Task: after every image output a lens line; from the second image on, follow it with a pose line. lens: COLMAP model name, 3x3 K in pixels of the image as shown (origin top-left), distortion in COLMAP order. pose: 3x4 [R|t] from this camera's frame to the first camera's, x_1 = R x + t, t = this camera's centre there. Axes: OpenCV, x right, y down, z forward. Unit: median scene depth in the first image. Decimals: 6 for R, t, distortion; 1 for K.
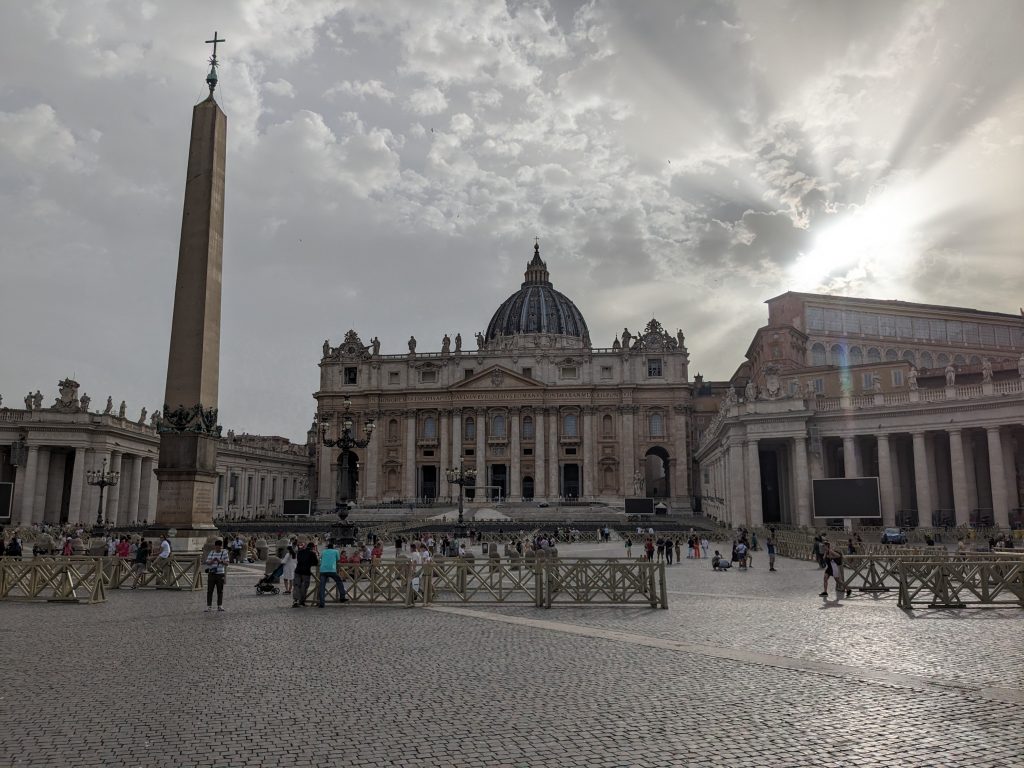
lens RADIAL K [[790.1, 0, 512.0], [0, 790.1, 384.0], [0, 0, 1]] dist [0.087617, -0.155877]
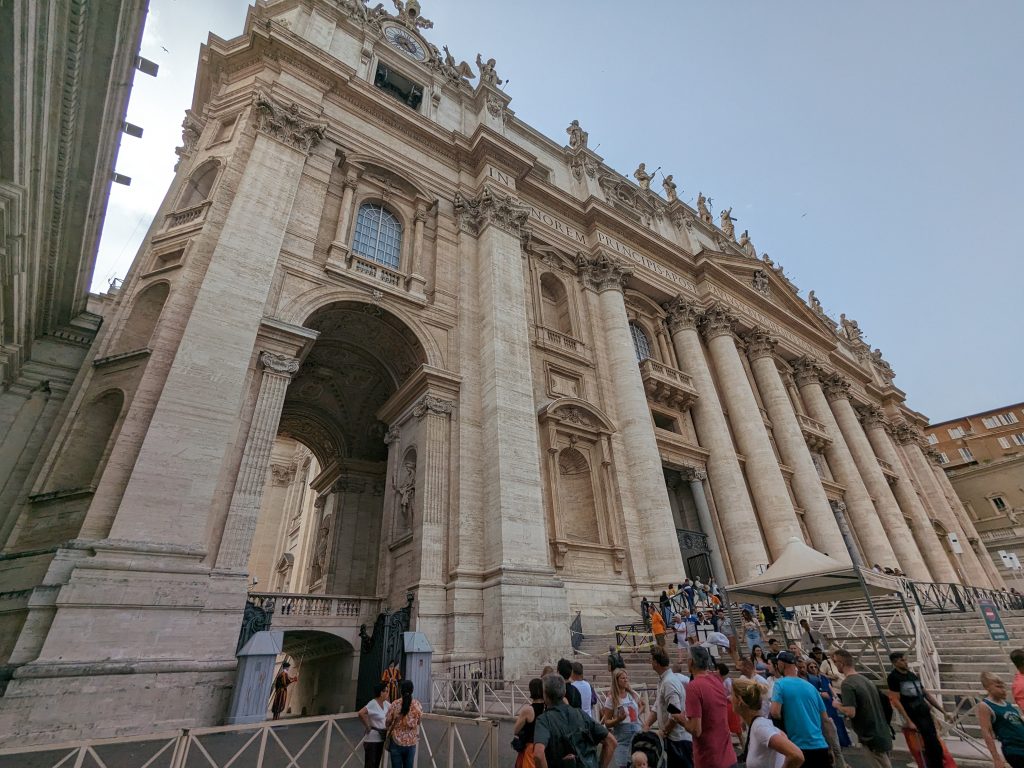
lens RADIAL K [[487.2, 0, 512.0], [0, 487.2, 384.0], [0, 0, 1]] dist [-0.001275, -0.000161]
pose [[0.744077, 0.317851, 0.587639, -0.250285], [-0.057355, 0.906719, -0.417817, 0.150255], [-0.665627, 0.277184, 0.692899, 0.928178]]
